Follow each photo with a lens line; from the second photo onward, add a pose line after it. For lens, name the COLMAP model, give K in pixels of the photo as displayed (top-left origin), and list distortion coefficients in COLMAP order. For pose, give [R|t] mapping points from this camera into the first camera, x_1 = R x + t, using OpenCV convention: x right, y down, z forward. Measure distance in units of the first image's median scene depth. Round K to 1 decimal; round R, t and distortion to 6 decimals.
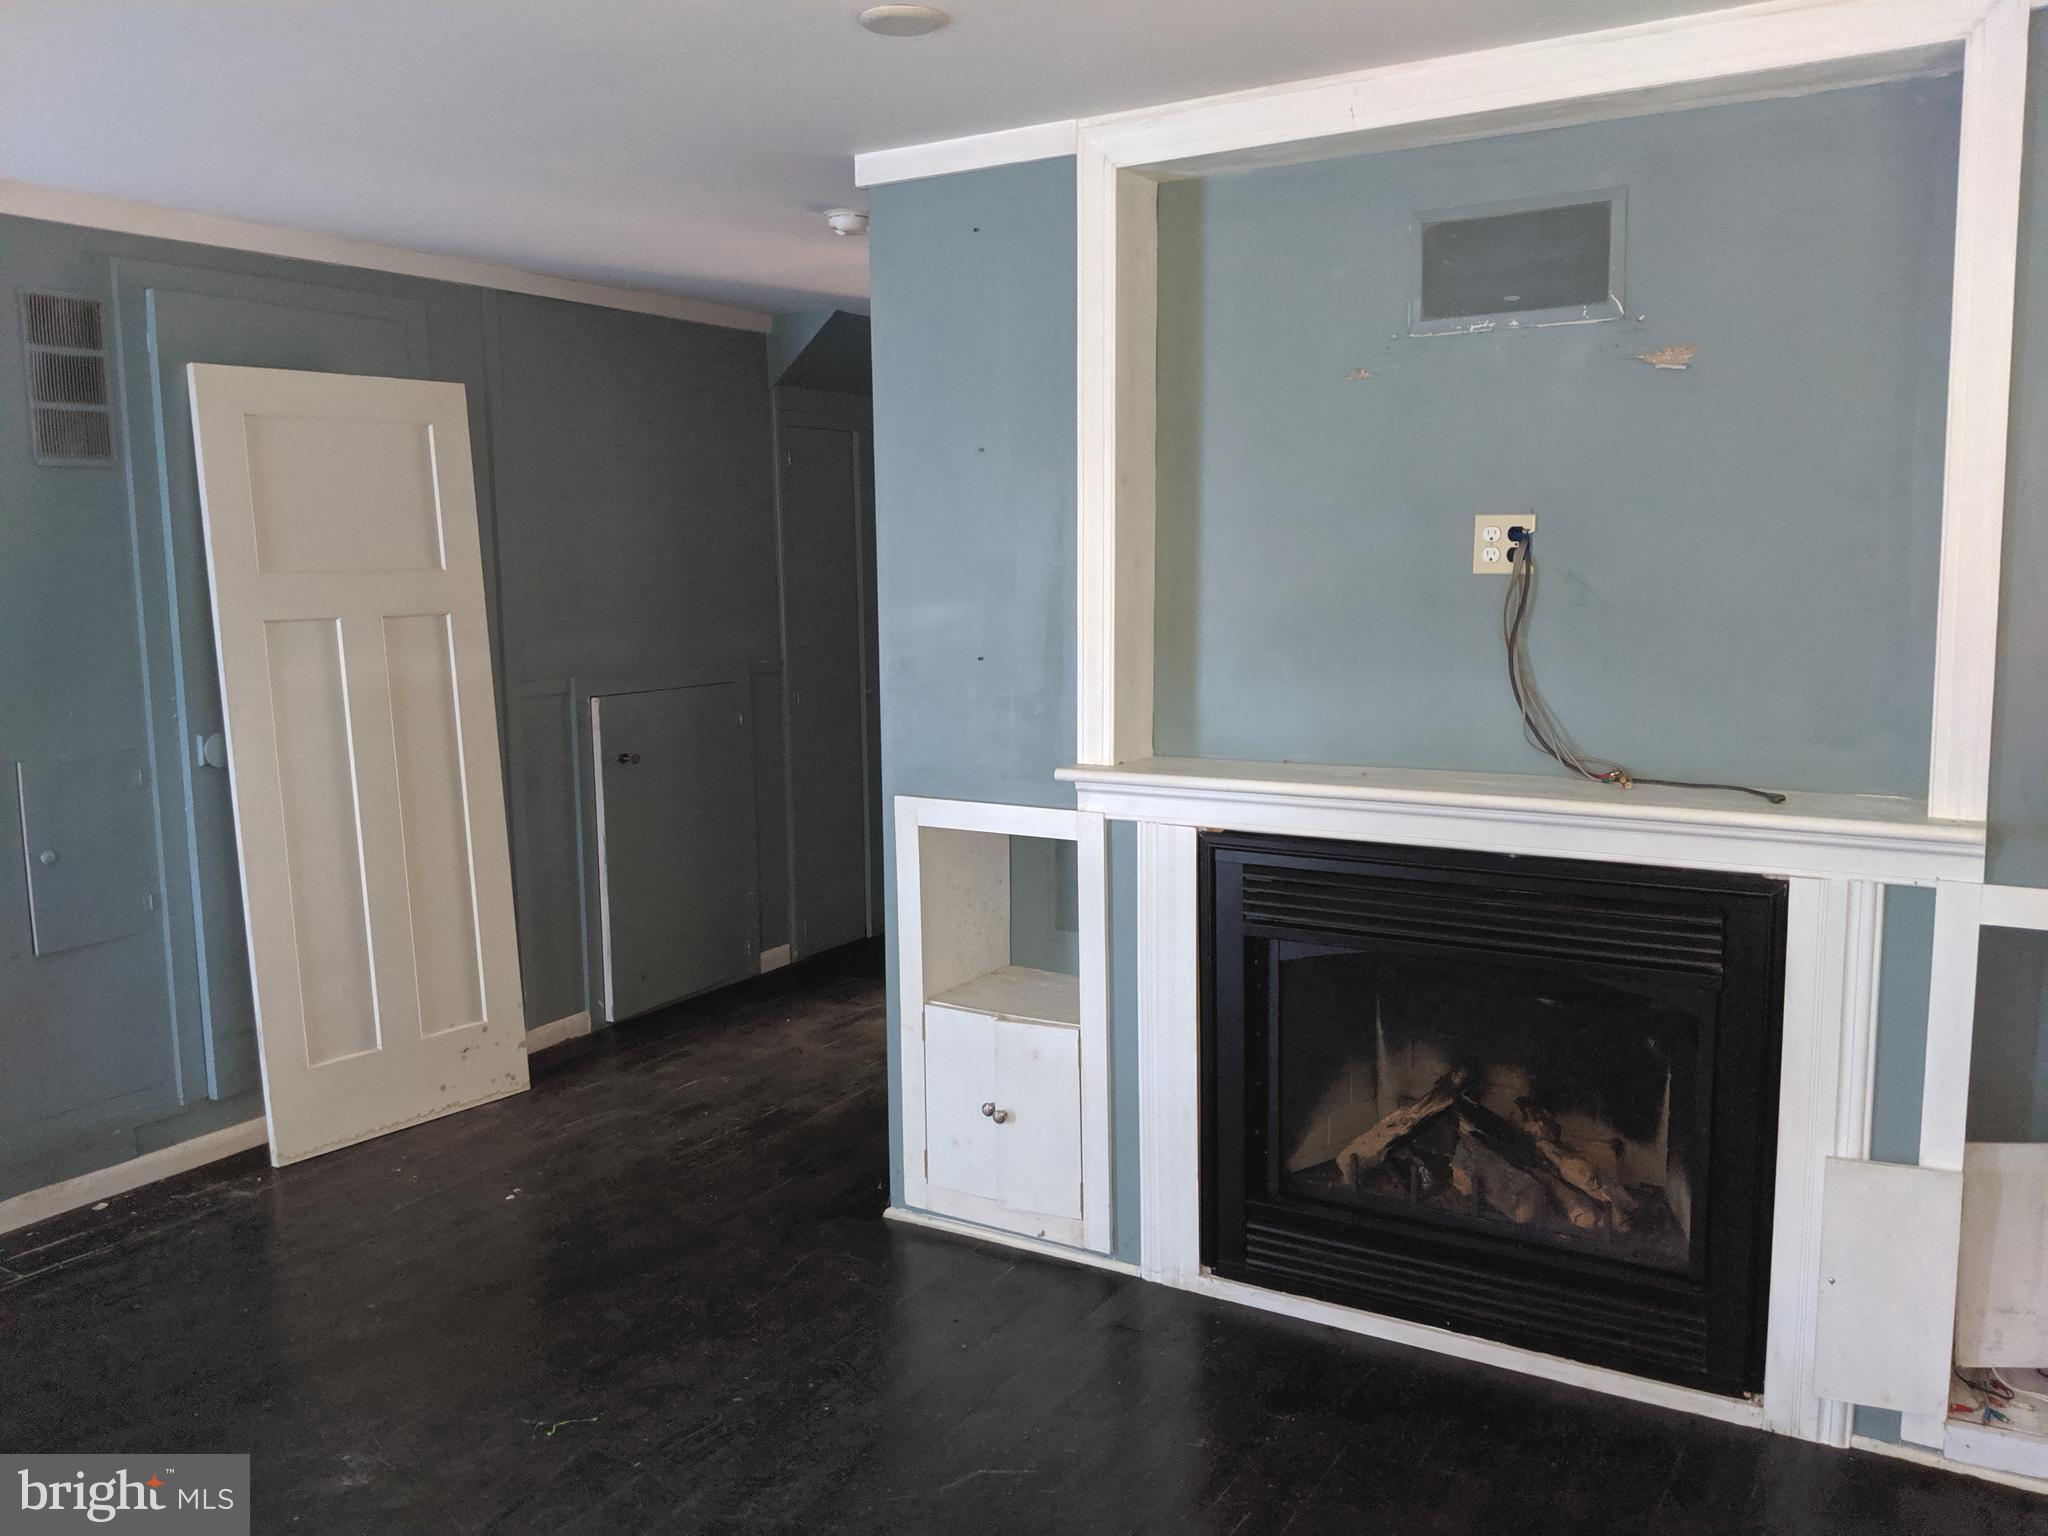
lens RADIAL K [[1624.0, 0, 1027.1], [0, 1624.0, 734.4], [0, 0, 1]] dist [0.035429, -0.001228]
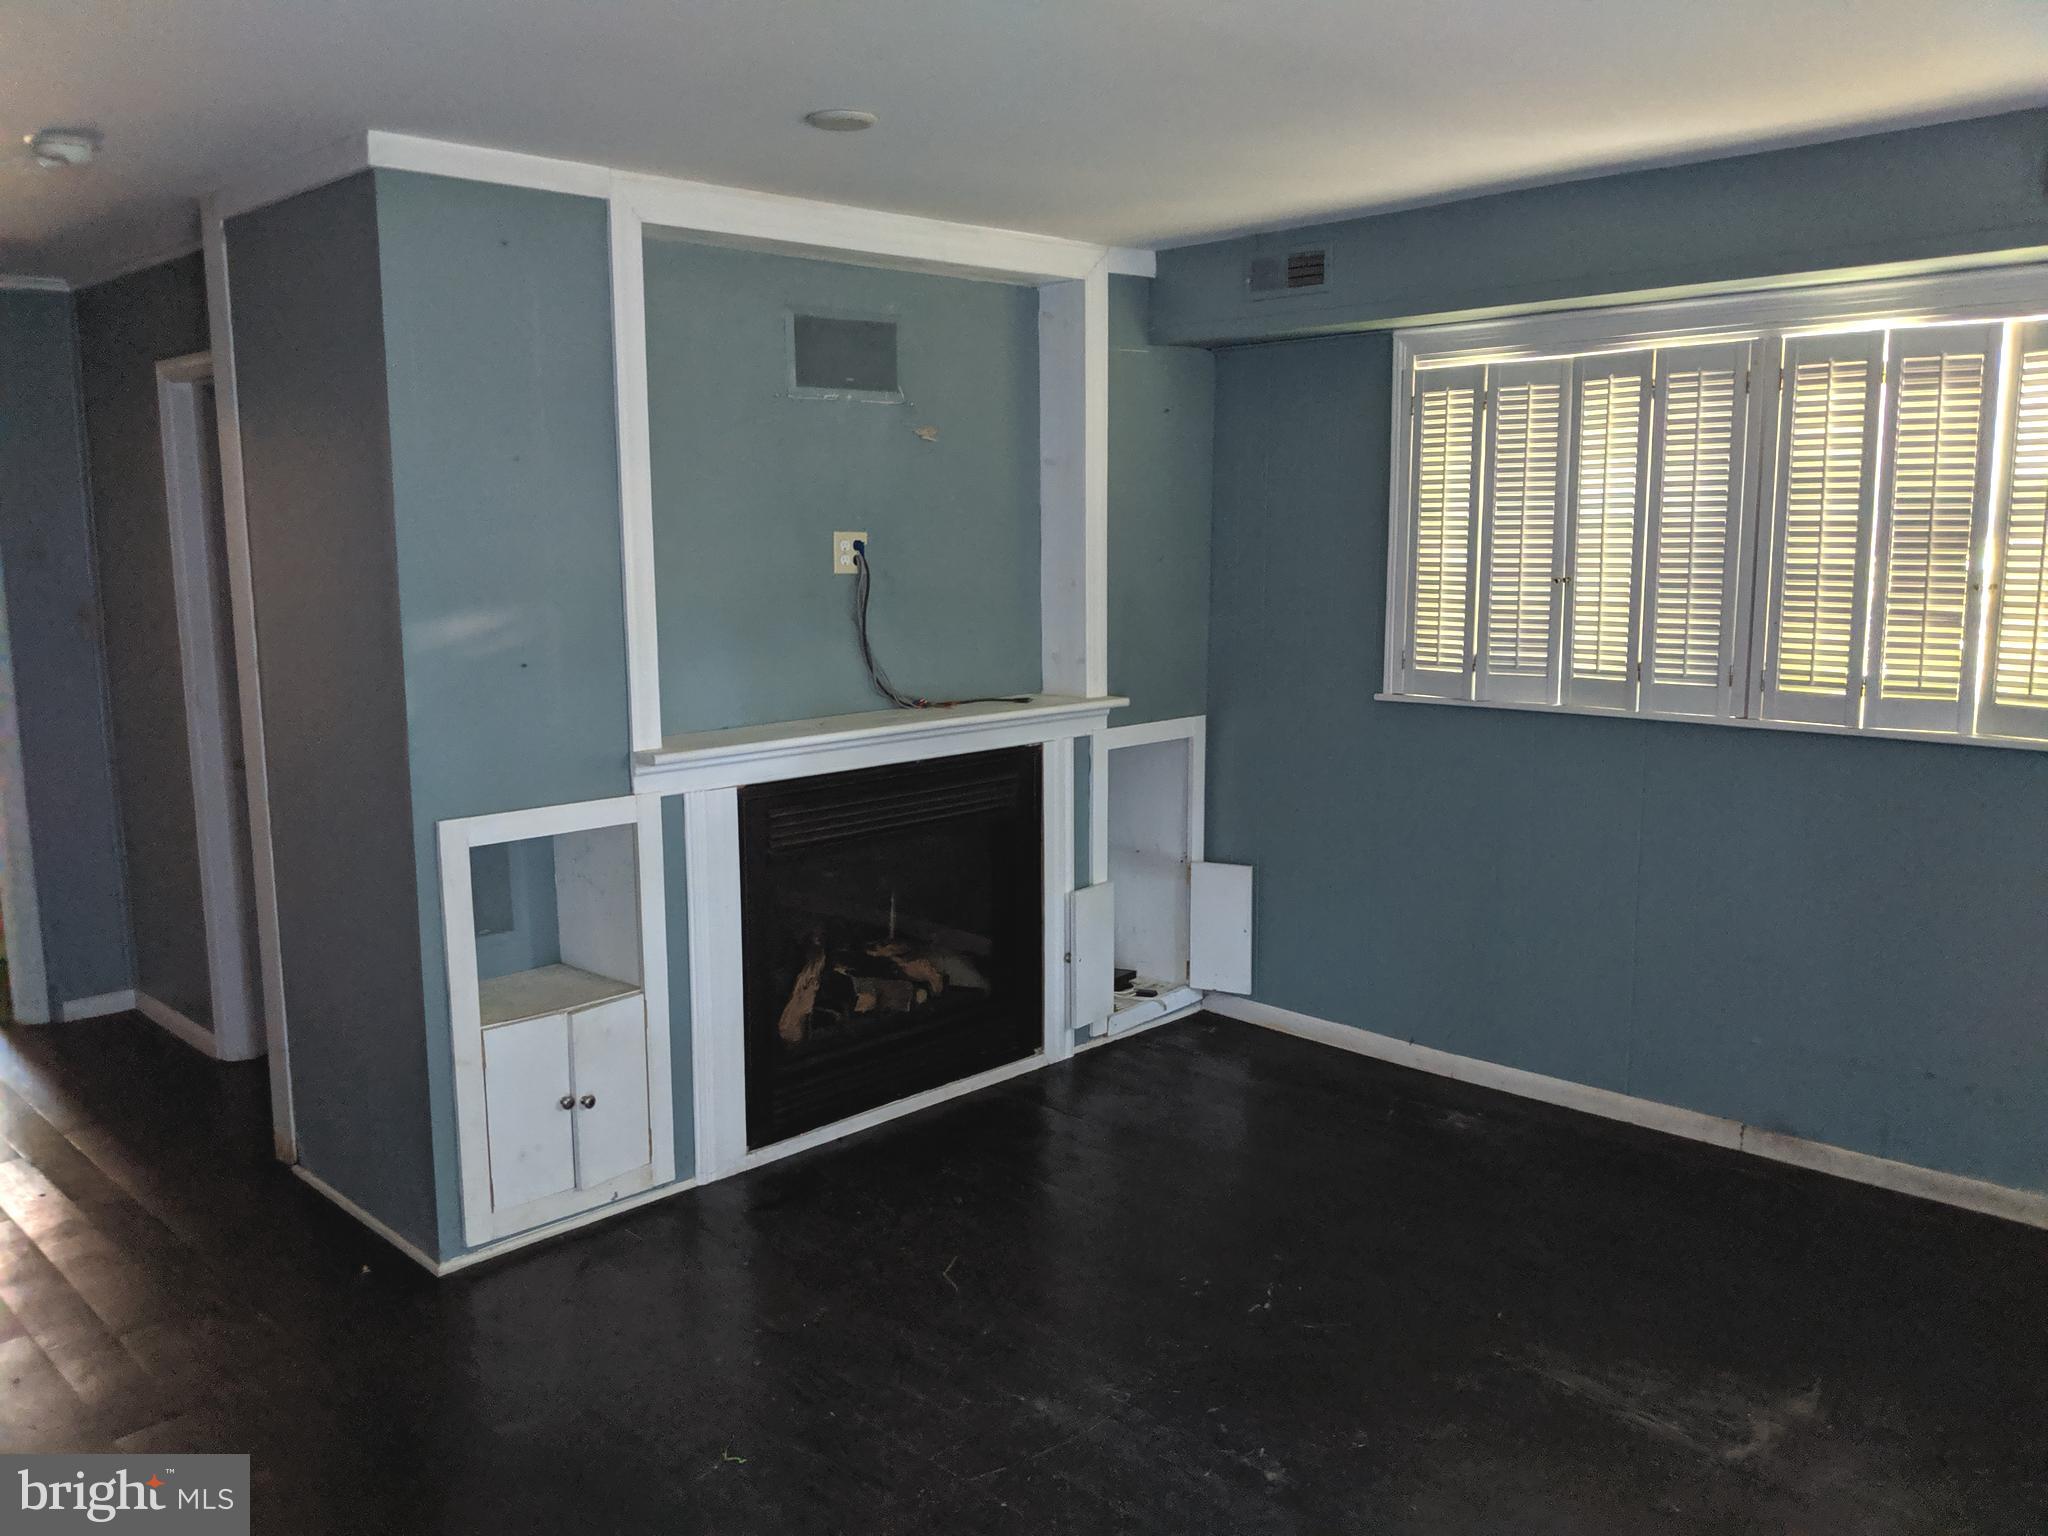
lens RADIAL K [[1625.0, 0, 1024.0], [0, 1625.0, 768.0], [0, 0, 1]] dist [0.151353, -0.331772]
pose [[0.269911, -0.132329, 0.953749, -1.046096], [0.122808, 0.987153, 0.102209, -0.057750], [-0.955022, 0.089540, 0.282695, 0.466687]]
